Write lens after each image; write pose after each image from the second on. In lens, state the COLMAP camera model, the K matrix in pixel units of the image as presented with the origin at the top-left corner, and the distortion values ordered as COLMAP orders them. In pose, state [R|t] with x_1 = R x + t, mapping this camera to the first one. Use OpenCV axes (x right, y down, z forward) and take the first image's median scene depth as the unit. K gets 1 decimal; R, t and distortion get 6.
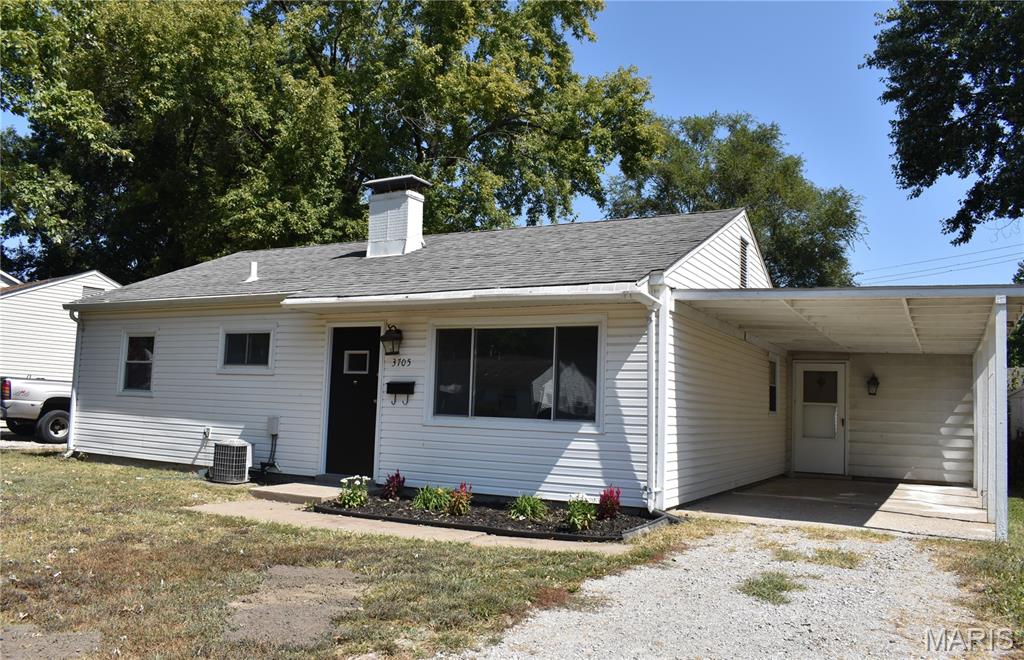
lens RADIAL K [[798.3, 0, 512.0], [0, 798.3, 330.0], [0, 0, 1]] dist [-0.084938, 0.001231]
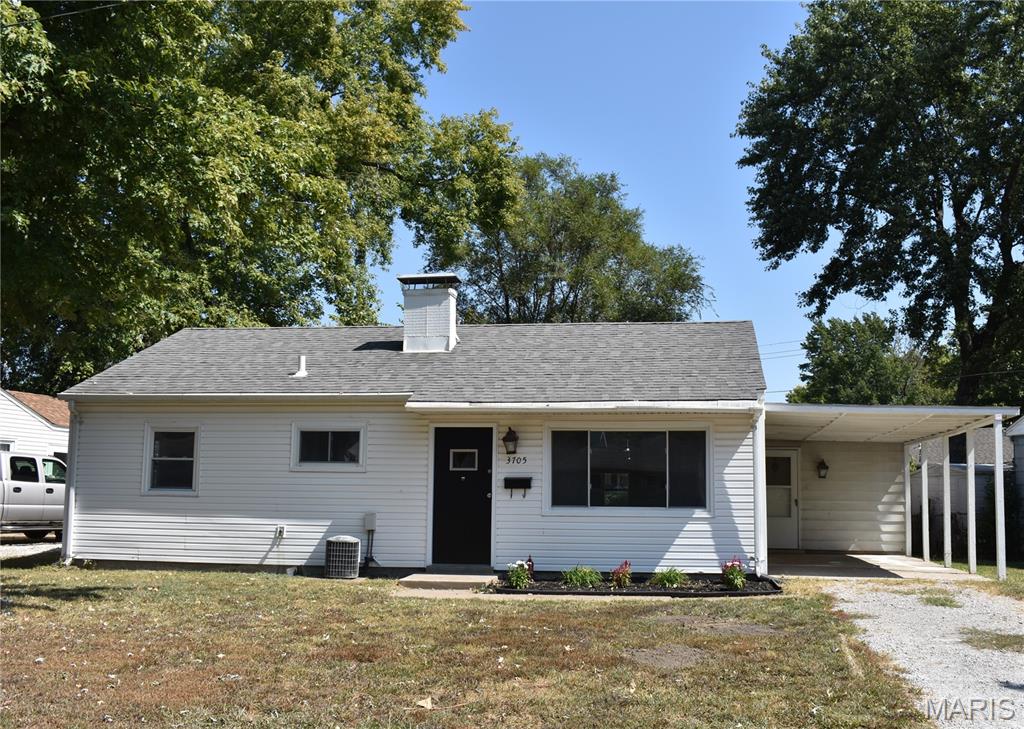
lens RADIAL K [[1067.2, 0, 512.0], [0, 1067.2, 364.5], [0, 0, 1]] dist [-0.059884, -0.010951]
pose [[0.943775, 0.015130, 0.330241, -0.556540], [-0.009812, 0.999794, -0.017765, -0.058320], [-0.330442, 0.013526, 0.943730, -0.360946]]
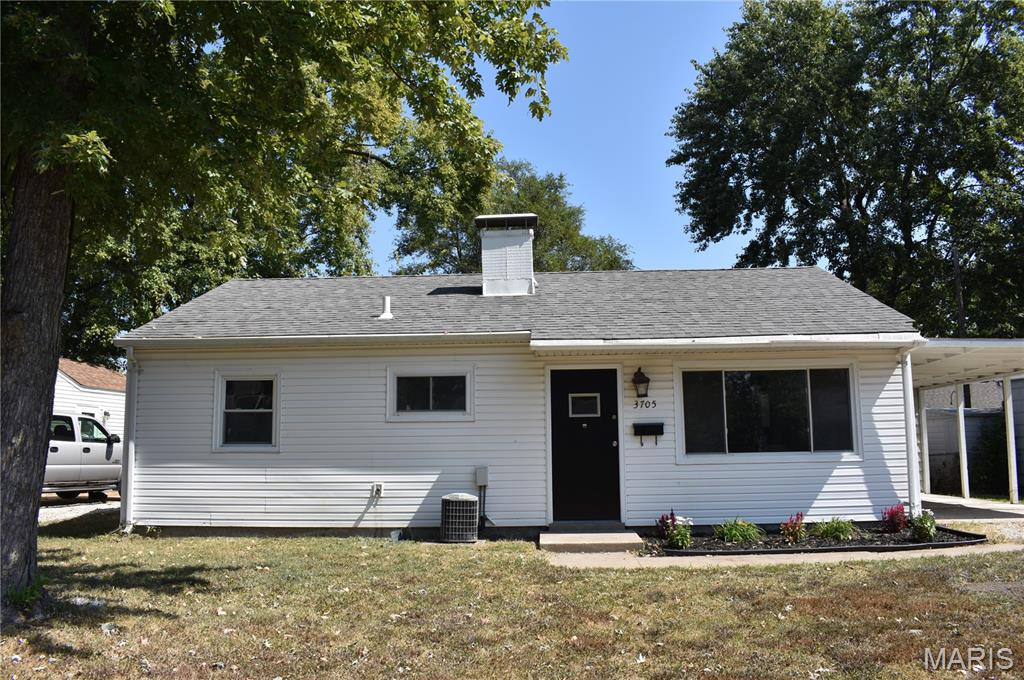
lens RADIAL K [[817.0, 0, 481.0], [0, 817.0, 338.6], [0, 0, 1]] dist [-0.081642, 0.000078]
pose [[0.910028, 0.011640, 0.414384, -0.660232], [0.001394, 0.999514, -0.031138, -0.009665], [-0.414545, 0.028915, 0.909569, 0.119215]]
